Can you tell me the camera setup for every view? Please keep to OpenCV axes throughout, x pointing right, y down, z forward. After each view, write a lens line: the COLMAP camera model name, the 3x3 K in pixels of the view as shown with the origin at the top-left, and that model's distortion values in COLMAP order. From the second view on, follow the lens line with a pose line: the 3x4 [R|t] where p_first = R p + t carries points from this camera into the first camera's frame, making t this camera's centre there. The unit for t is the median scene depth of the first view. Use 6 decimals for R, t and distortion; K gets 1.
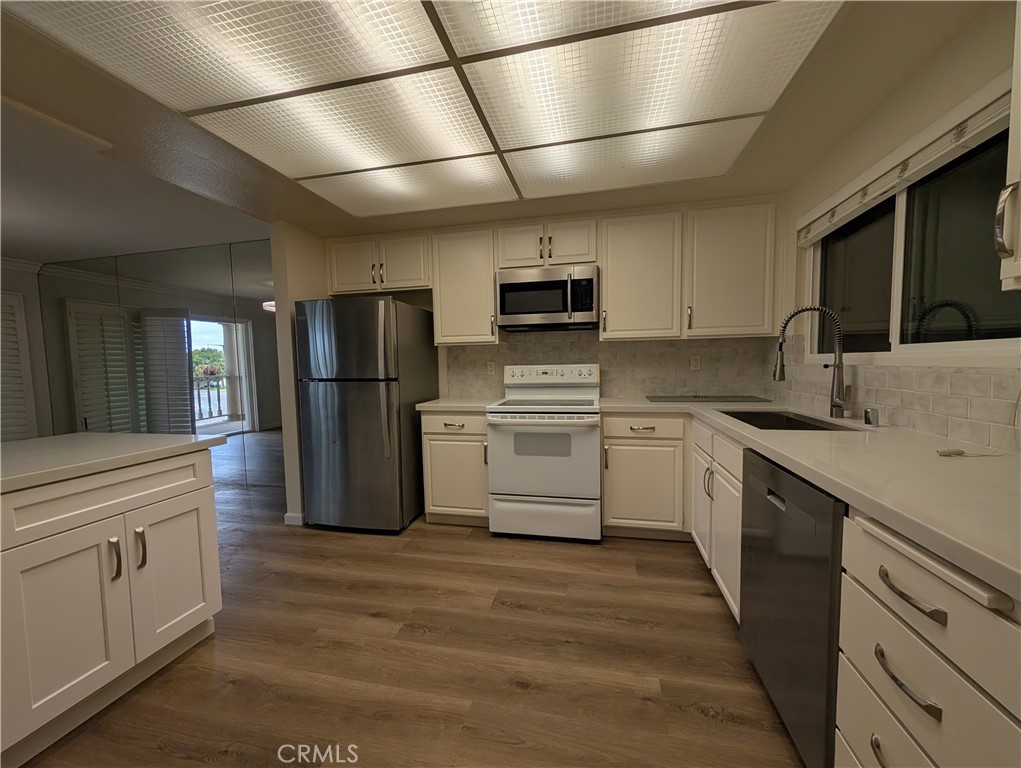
lens RADIAL K [[390.2, 0, 504.9], [0, 390.2, 387.3], [0, 0, 1]] dist [0.002525, 0.000118]
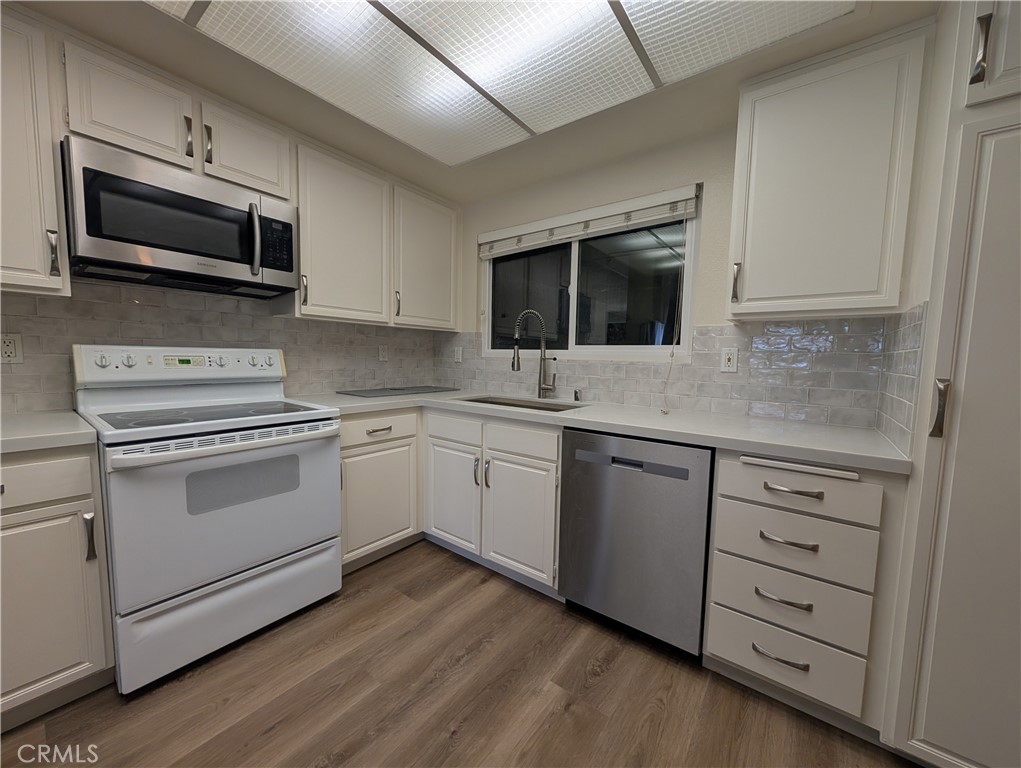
lens RADIAL K [[393.5, 0, 509.7], [0, 393.5, 388.7], [0, 0, 1]] dist [-0.000271, -0.000016]
pose [[0.398443, -0.046117, 0.916033, -0.275393], [0.028120, 0.998880, 0.038056, -0.006071], [-0.916762, 0.010596, 0.399293, 0.384421]]
